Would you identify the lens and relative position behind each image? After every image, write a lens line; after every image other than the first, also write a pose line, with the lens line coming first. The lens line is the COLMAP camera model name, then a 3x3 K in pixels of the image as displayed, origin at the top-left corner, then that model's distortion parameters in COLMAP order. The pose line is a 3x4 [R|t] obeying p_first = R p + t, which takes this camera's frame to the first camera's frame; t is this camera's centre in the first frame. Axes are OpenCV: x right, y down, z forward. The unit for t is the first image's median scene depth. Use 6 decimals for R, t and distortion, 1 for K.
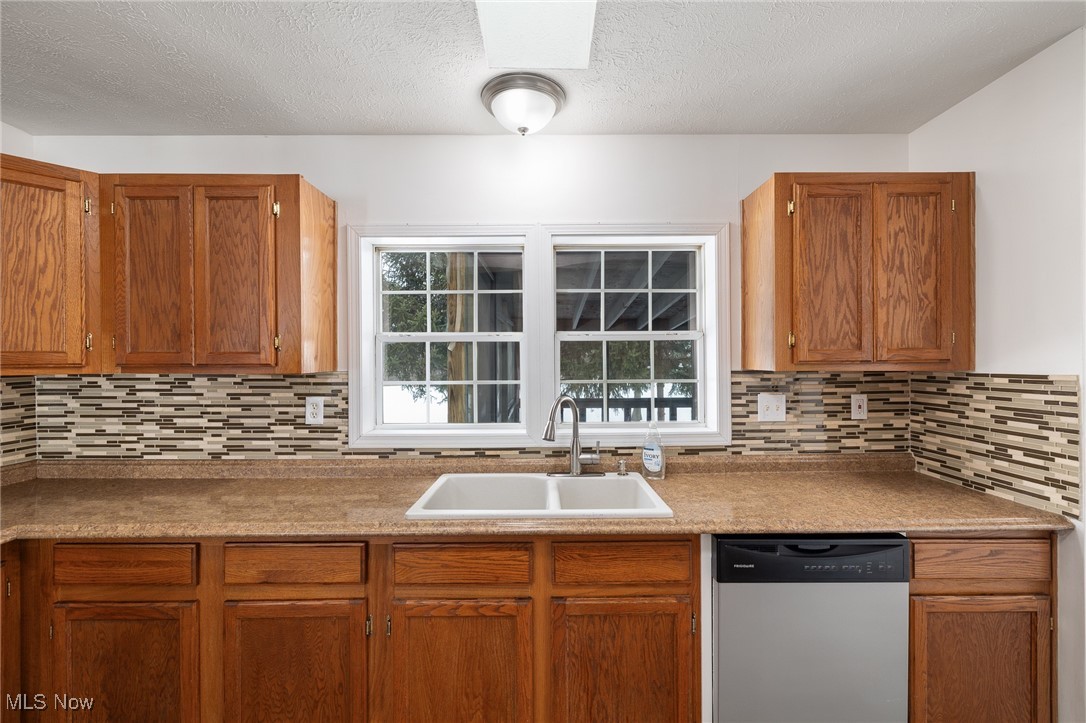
lens RADIAL K [[464.7, 0, 545.3], [0, 464.7, 362.7], [0, 0, 1]] dist [0.001356, 0.000112]
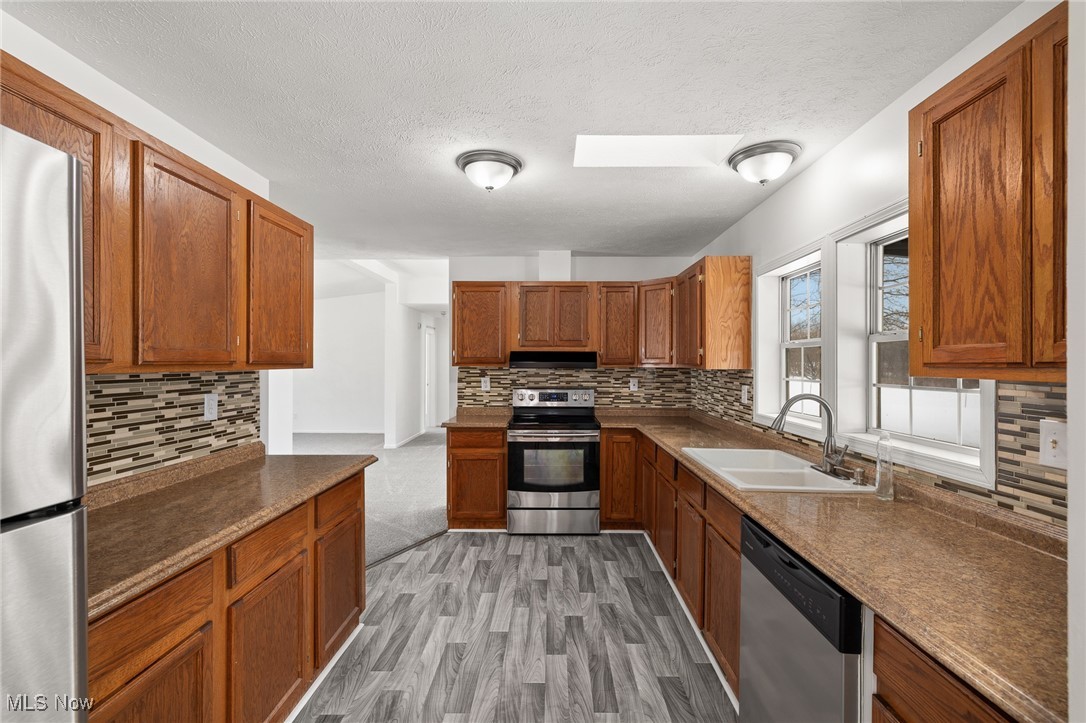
lens RADIAL K [[464.7, 0, 546.0], [0, 464.7, 363.3], [0, 0, 1]] dist [0.001356, 0.000112]
pose [[-0.013743, 0.004649, -0.999895, 1.244595], [-0.012890, 0.999905, 0.004826, 0.000756], [0.999822, 0.012955, -0.013682, 0.426829]]
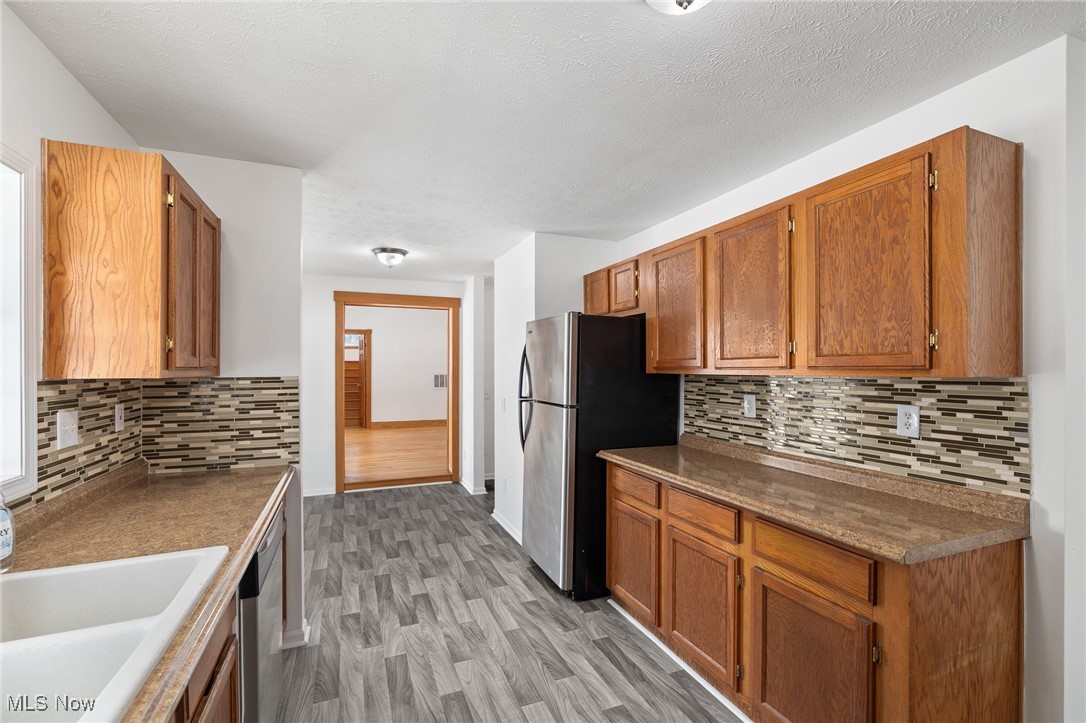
lens RADIAL K [[487.5, 0, 550.2], [0, 487.5, 366.2], [0, 0, 1]] dist [0.000957, 0.000124]
pose [[-0.389151, 0.010077, 0.921119, -0.646204], [0.011215, 0.999918, -0.006201, 0.009698], [-0.921106, 0.007918, -0.389232, 0.679394]]
